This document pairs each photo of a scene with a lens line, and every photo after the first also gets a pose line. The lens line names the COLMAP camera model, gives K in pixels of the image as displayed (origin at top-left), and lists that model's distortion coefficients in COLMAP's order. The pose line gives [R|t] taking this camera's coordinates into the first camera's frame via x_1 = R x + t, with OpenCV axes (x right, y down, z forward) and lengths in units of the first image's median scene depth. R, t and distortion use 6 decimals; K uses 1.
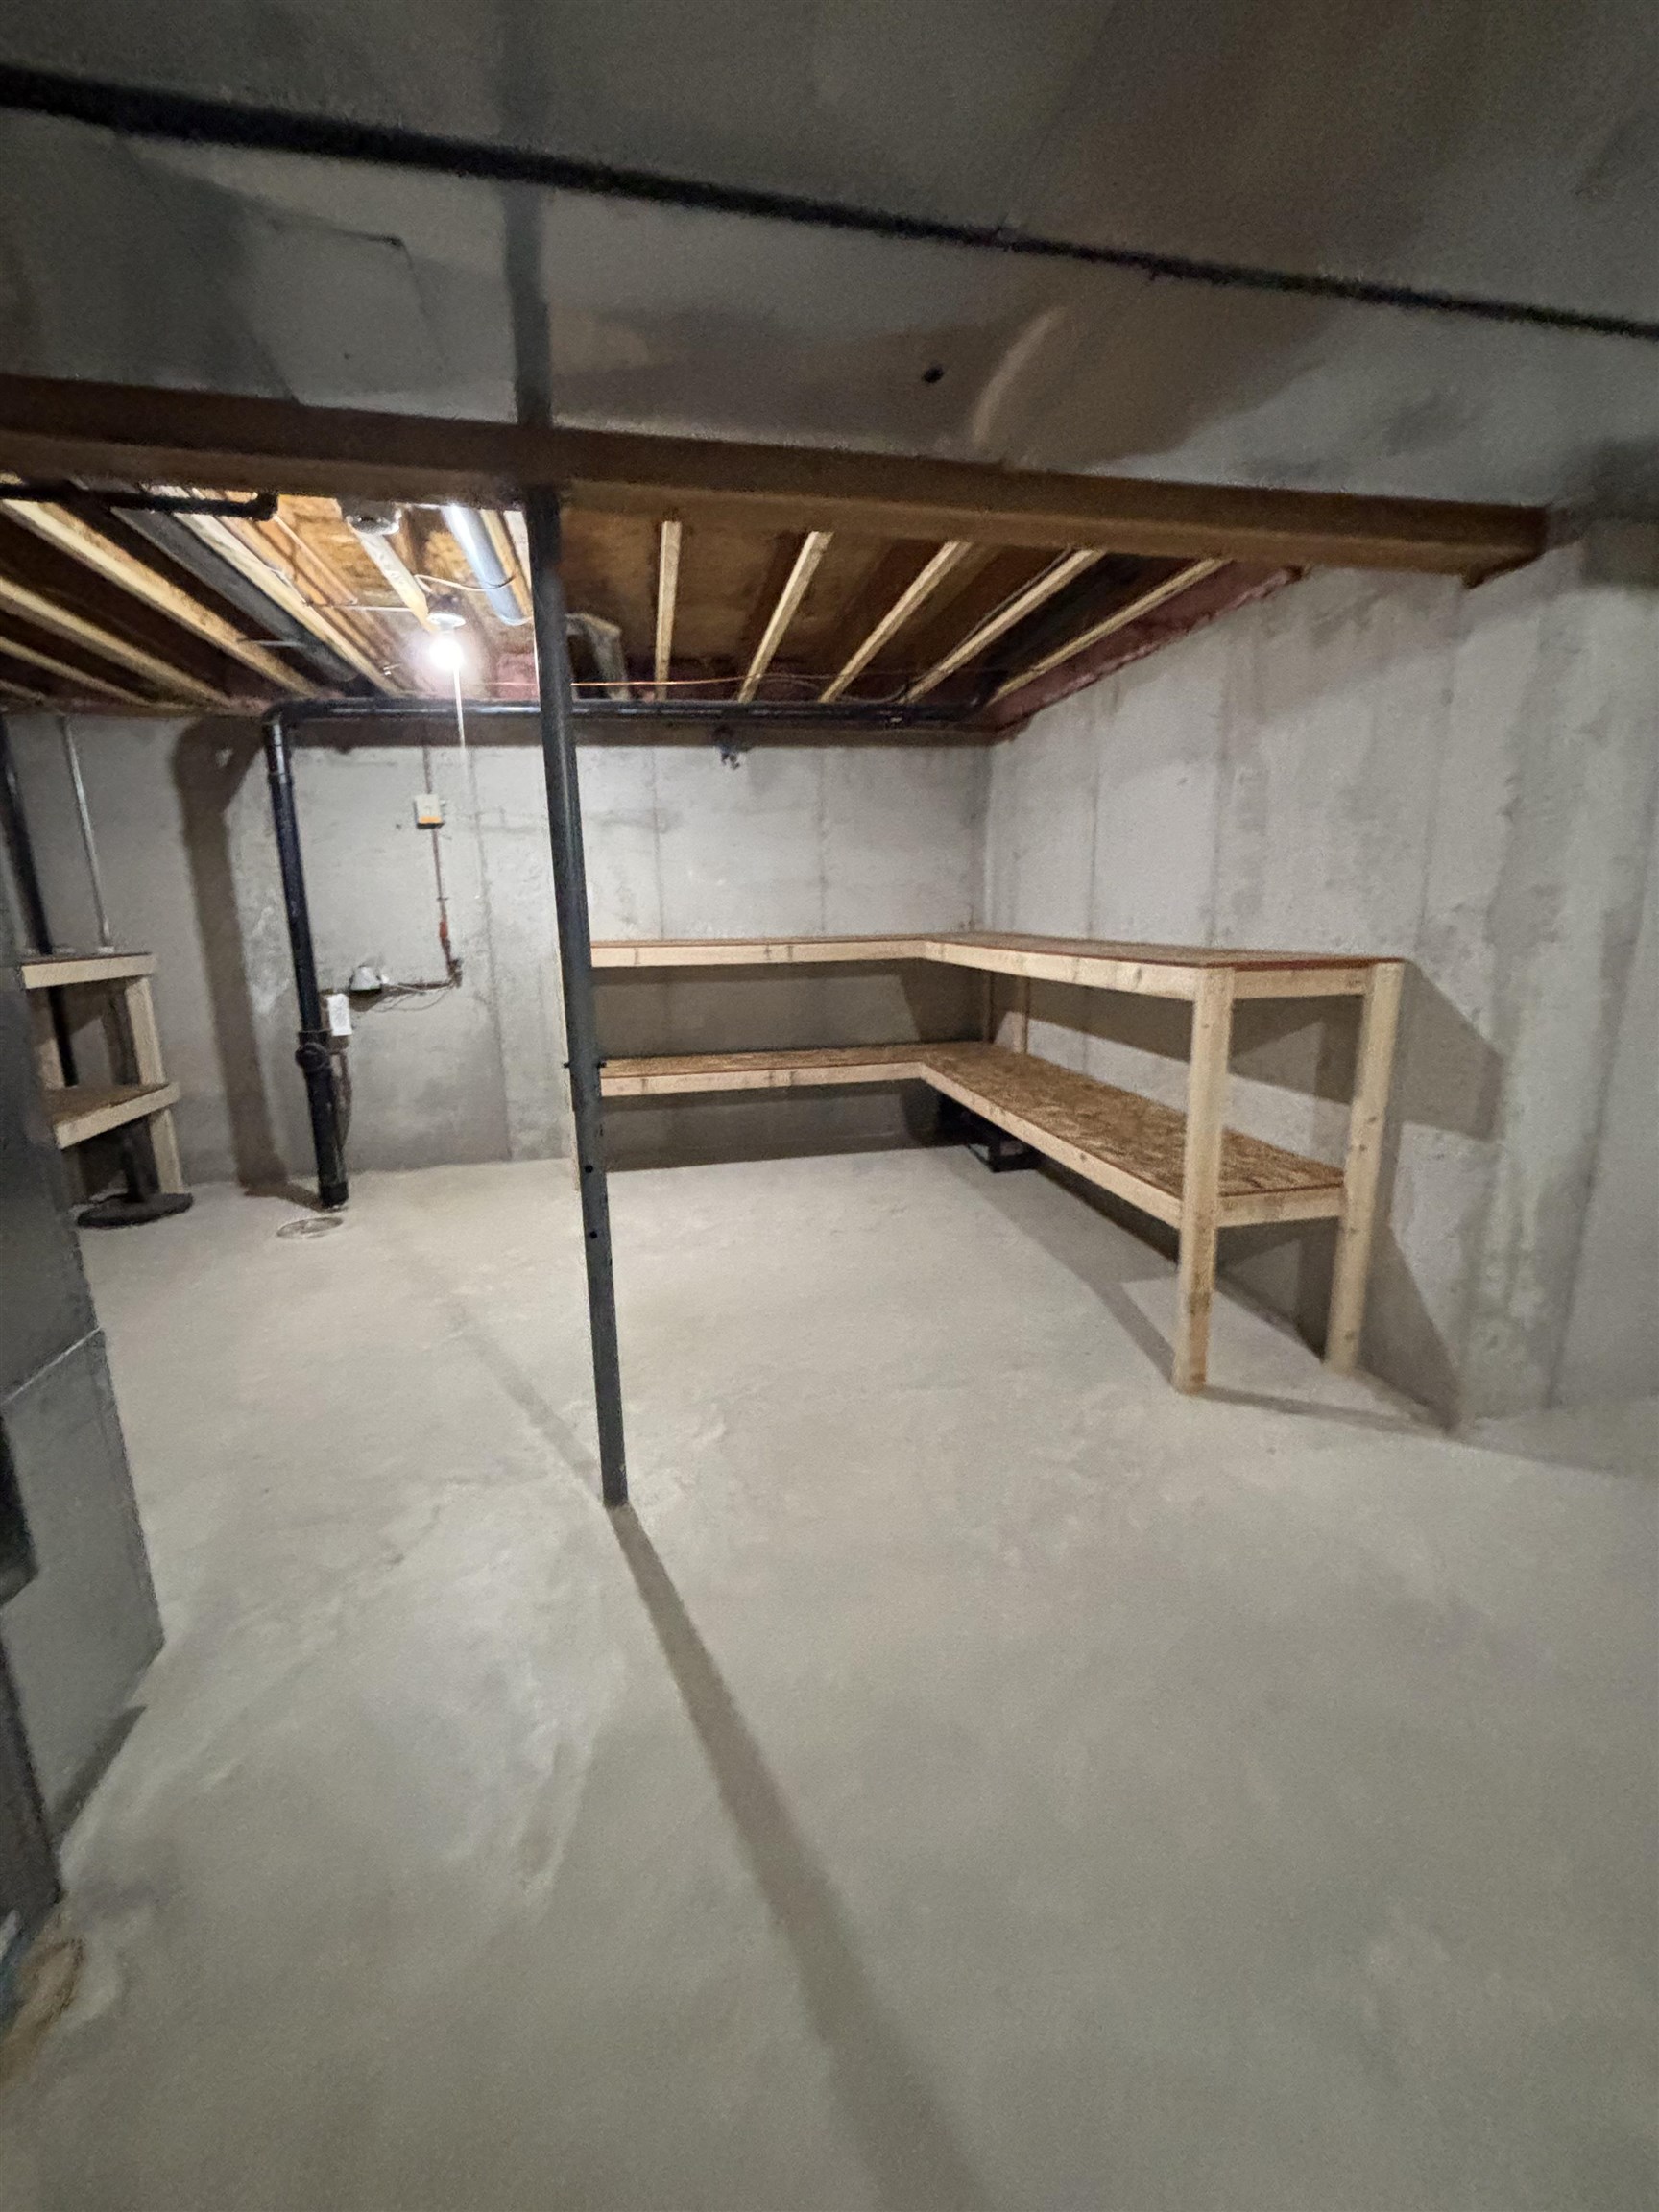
lens RADIAL K [[884.2, 0, 841.7], [0, 884.2, 1088.6], [0, 0, 1]] dist [0.001566, -0.000913]
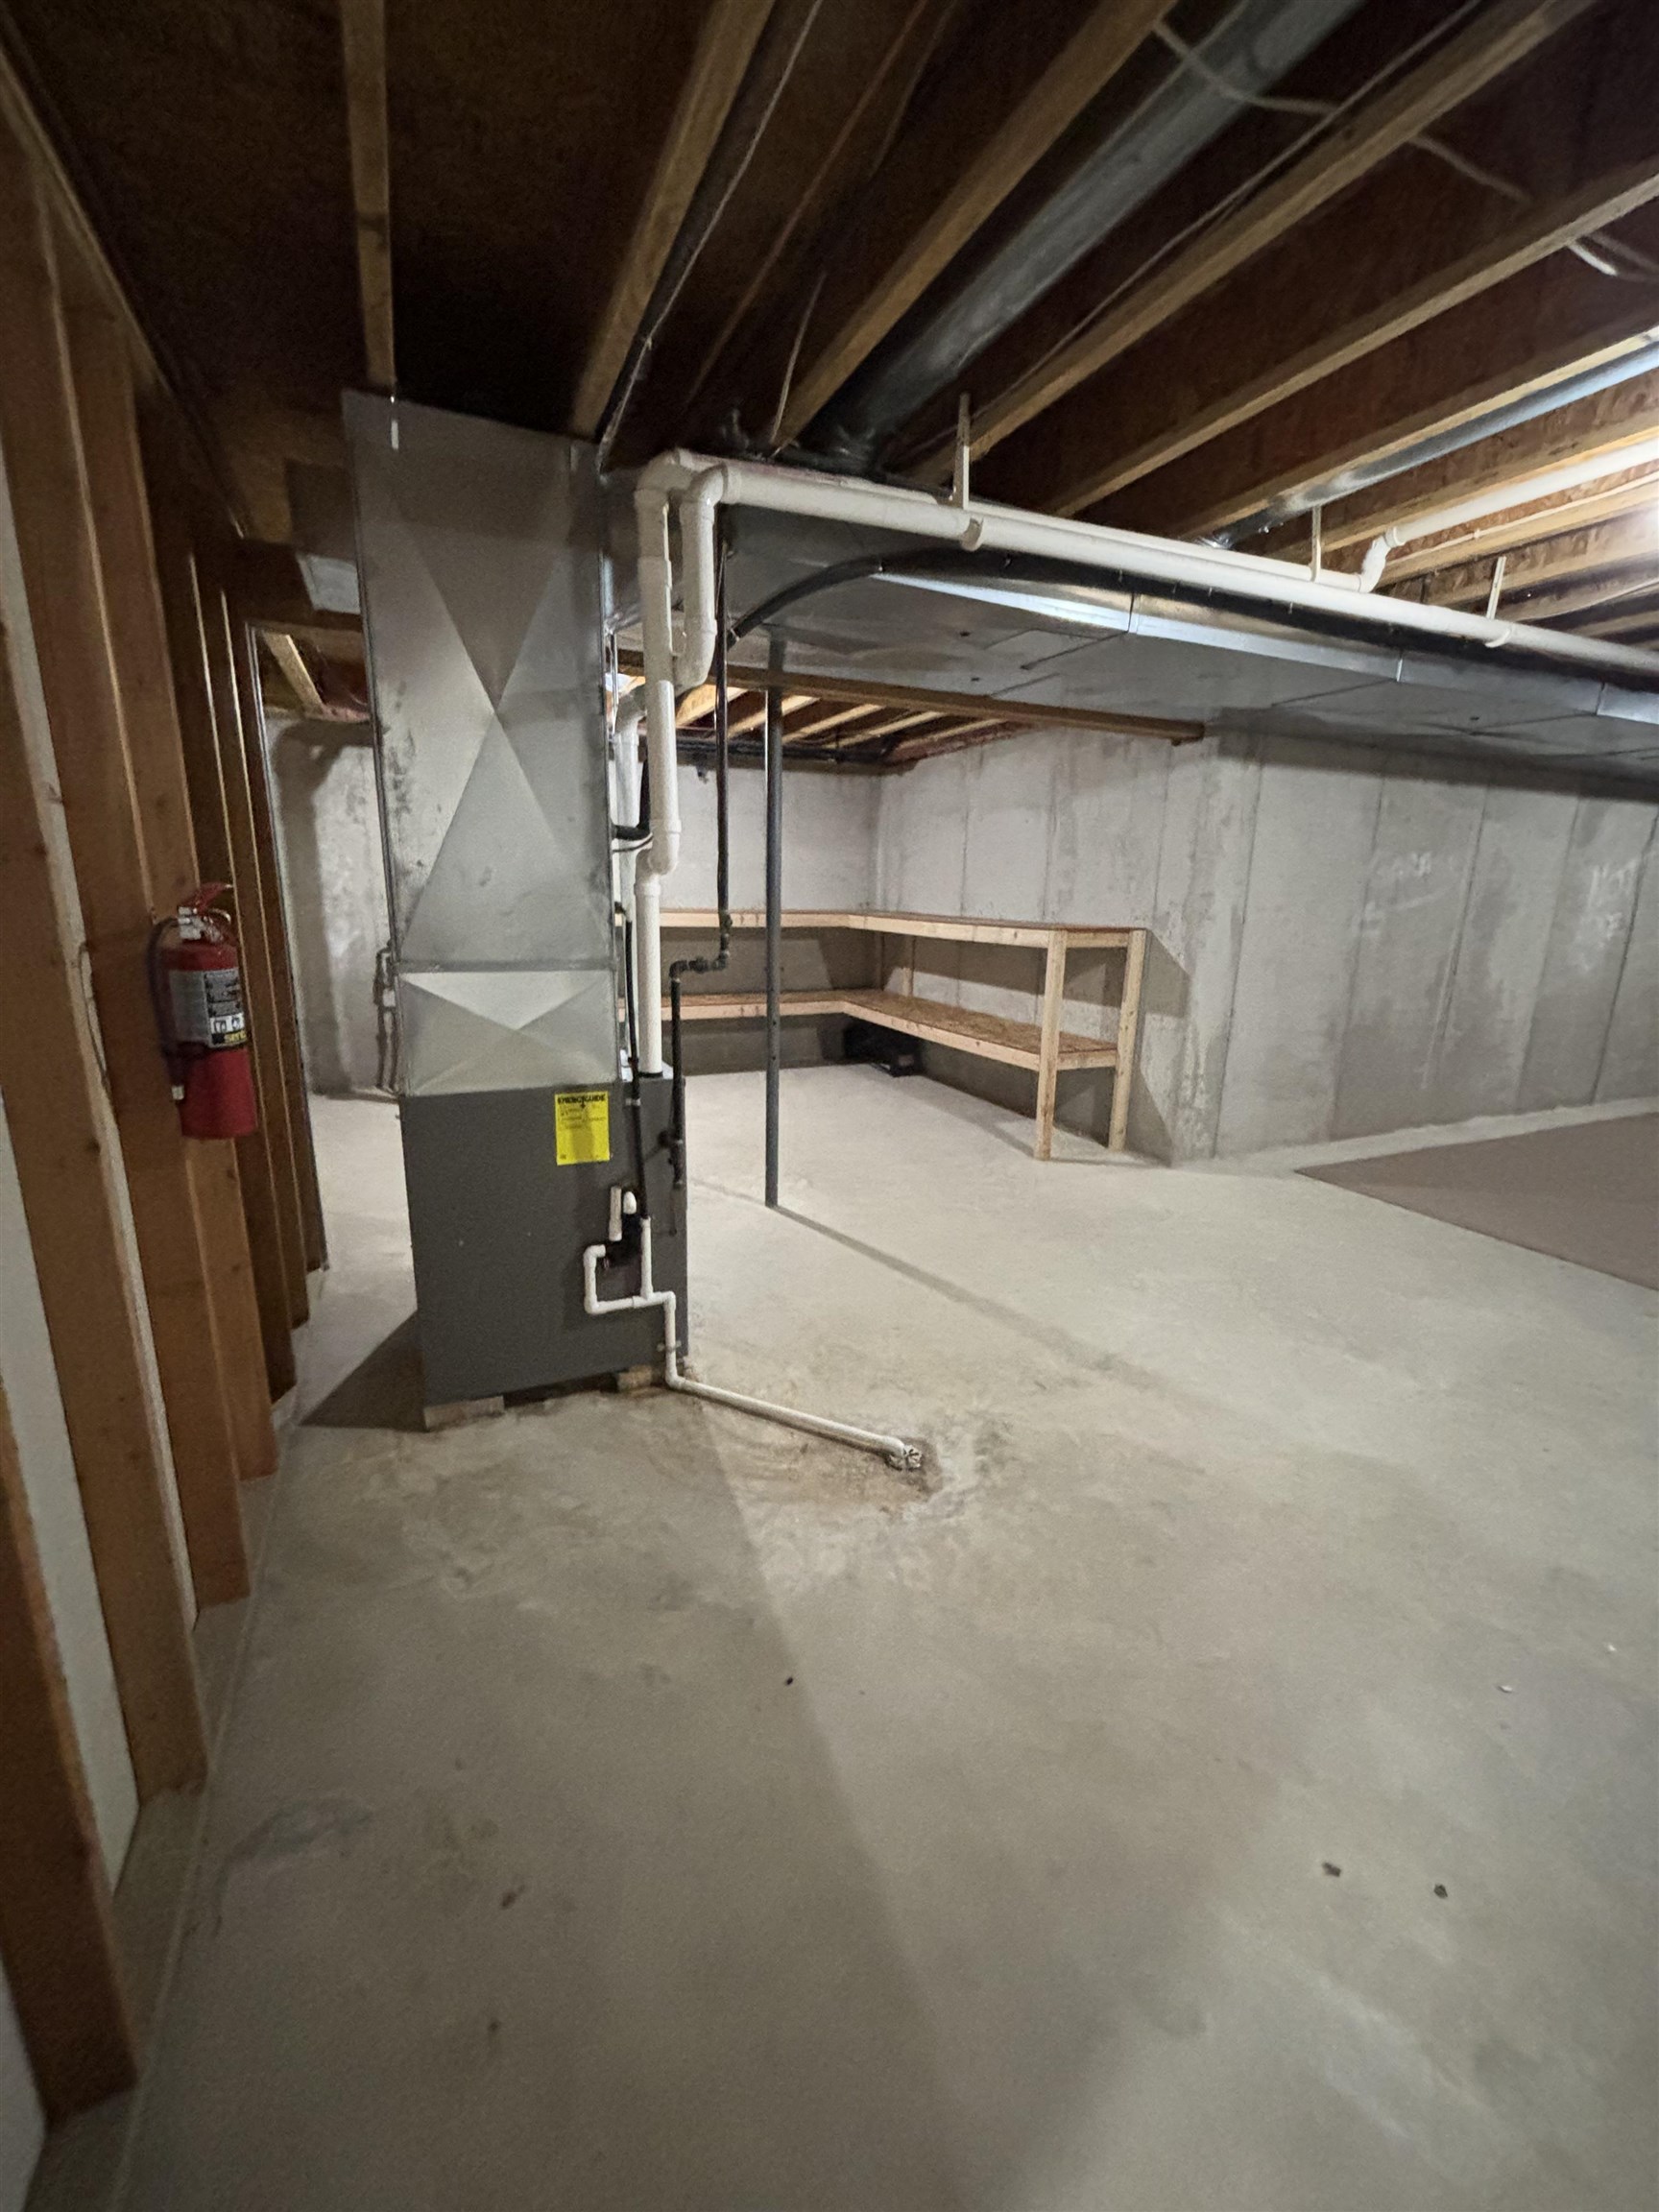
lens RADIAL K [[884.2, 0, 832.2], [0, 884.2, 1083.5], [0, 0, 1]] dist [0.001566, -0.000913]
pose [[0.975698, -0.010229, 0.218882, -0.432282], [0.007048, 0.999858, 0.015307, 0.148006], [-0.219007, -0.013392, 0.975631, -0.693559]]
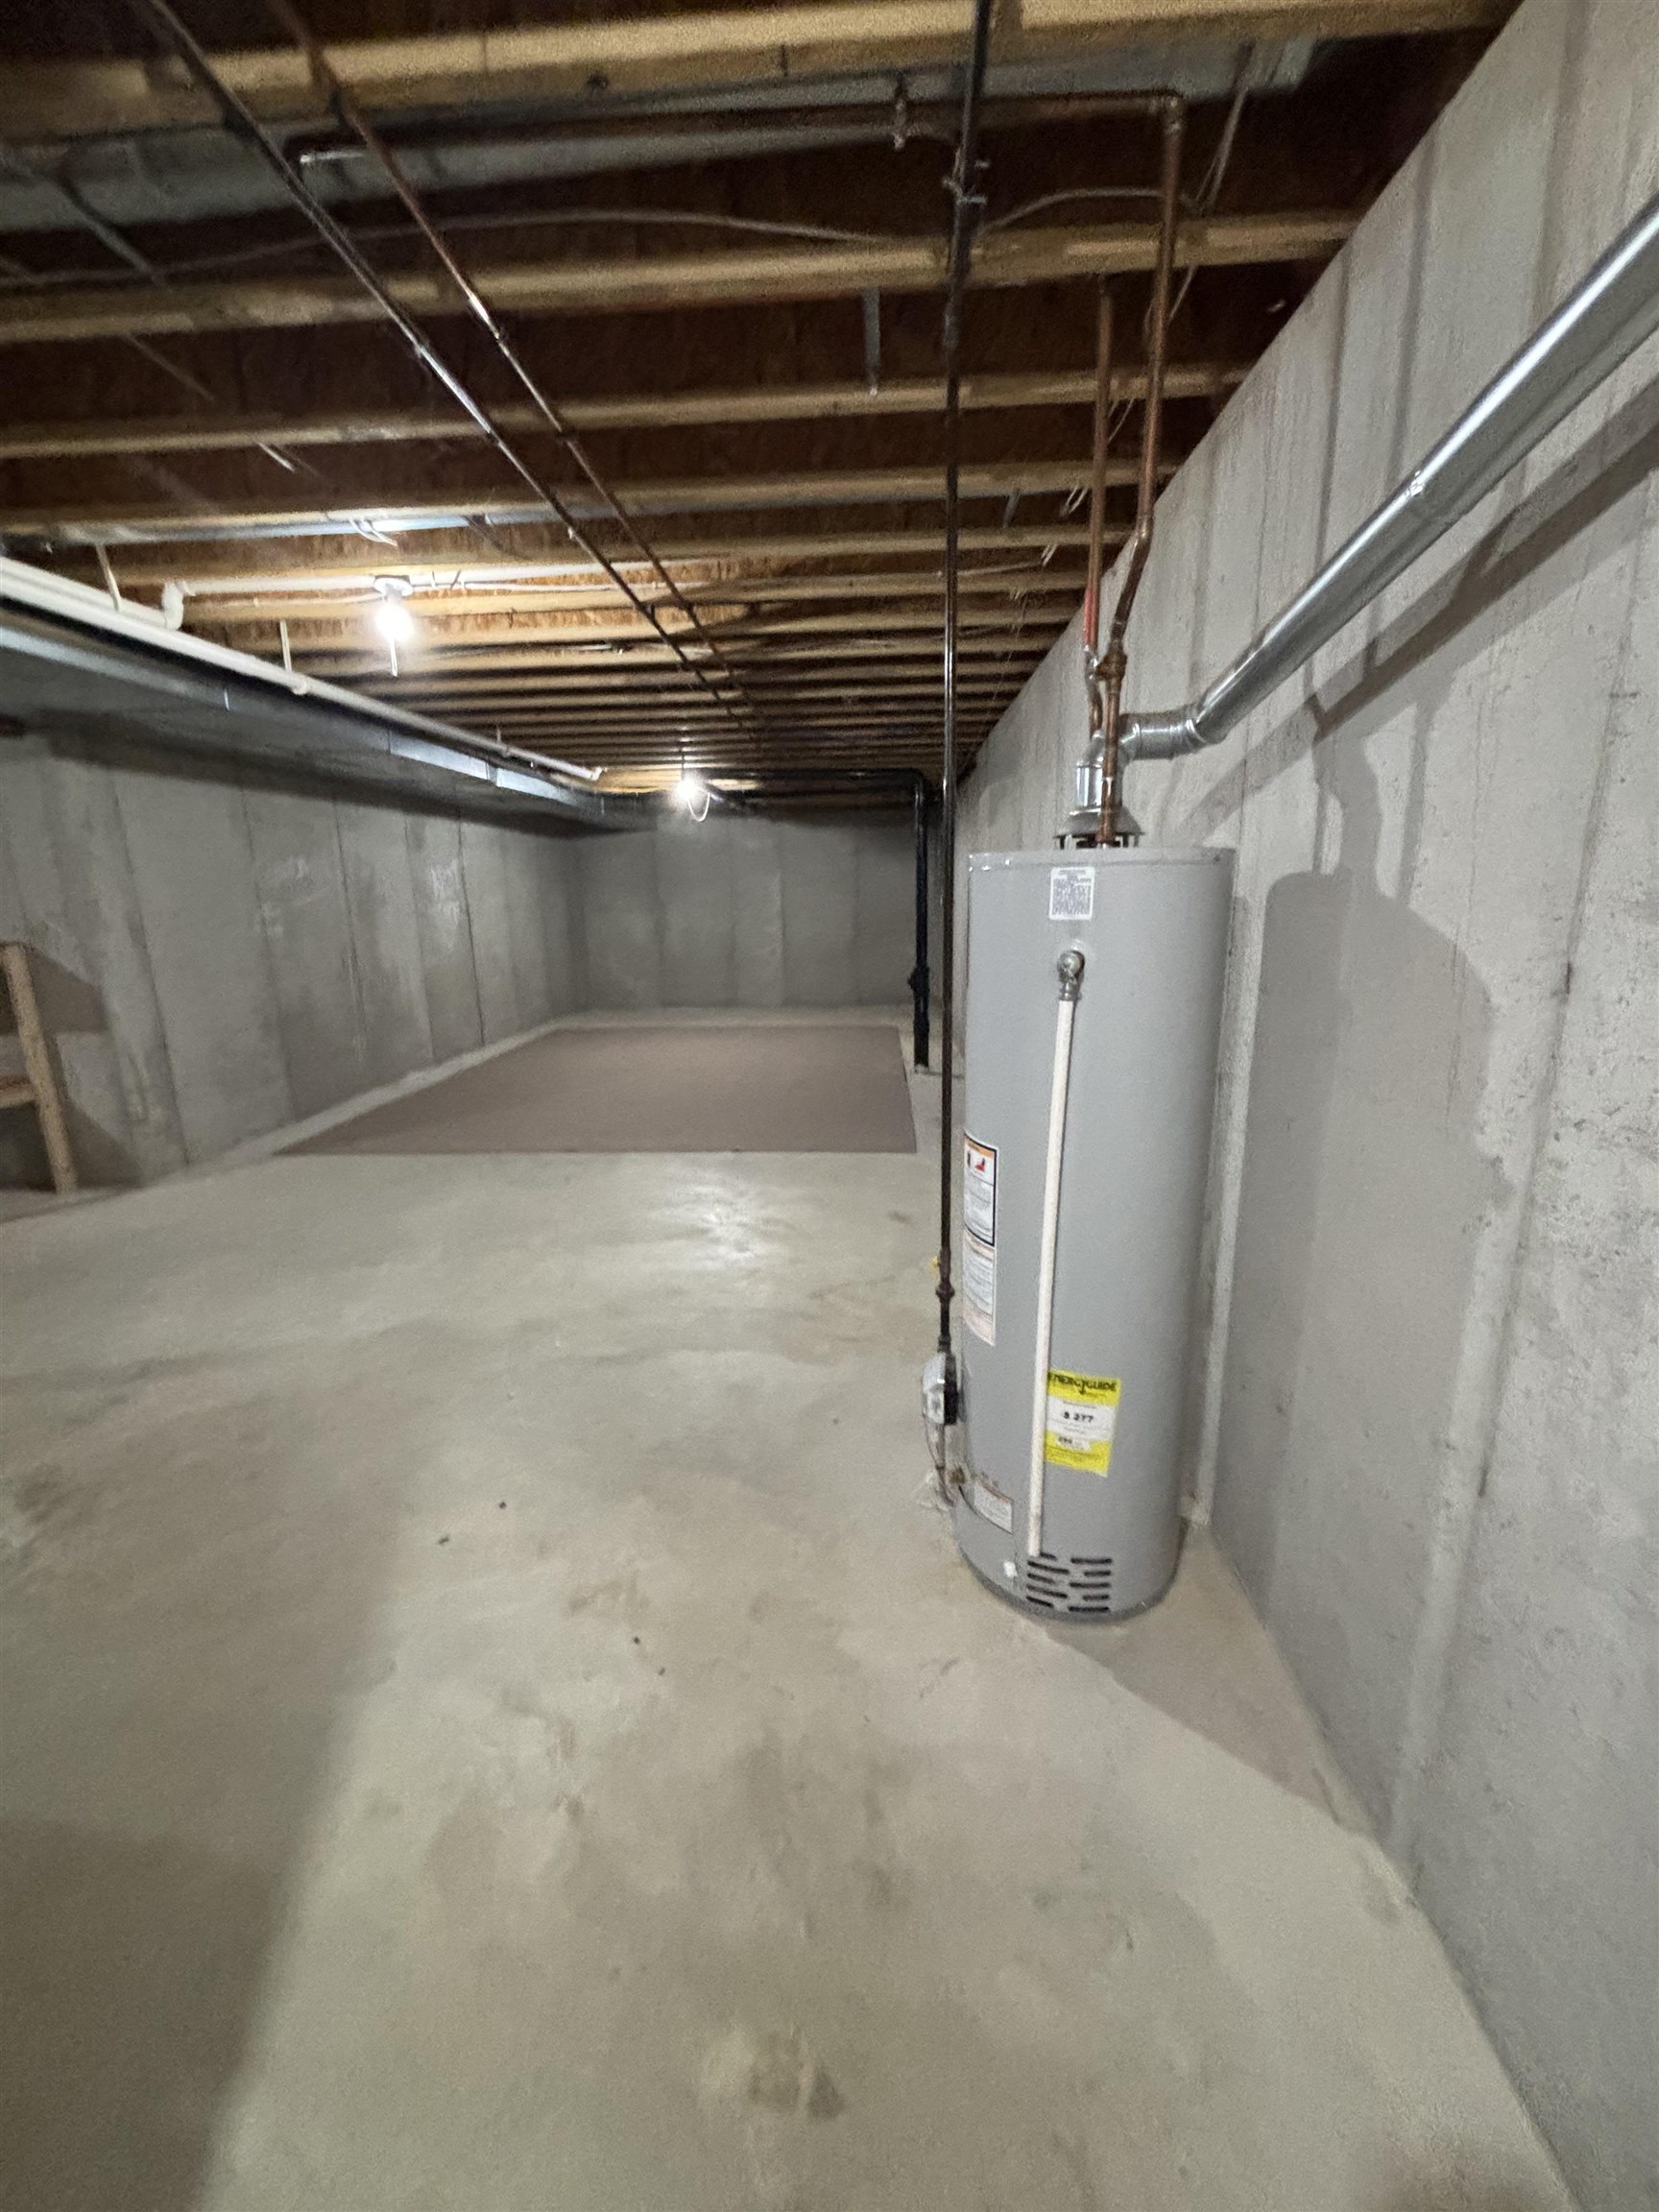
lens RADIAL K [[884.2, 0, 836.4], [0, 884.2, 1099.1], [0, 0, 1]] dist [0.001566, -0.000913]
pose [[0.251634, -0.212901, 0.944115, -0.619409], [0.215616, 0.963320, 0.159764, 0.200432], [-0.943499, 0.163364, 0.288309, -0.889685]]
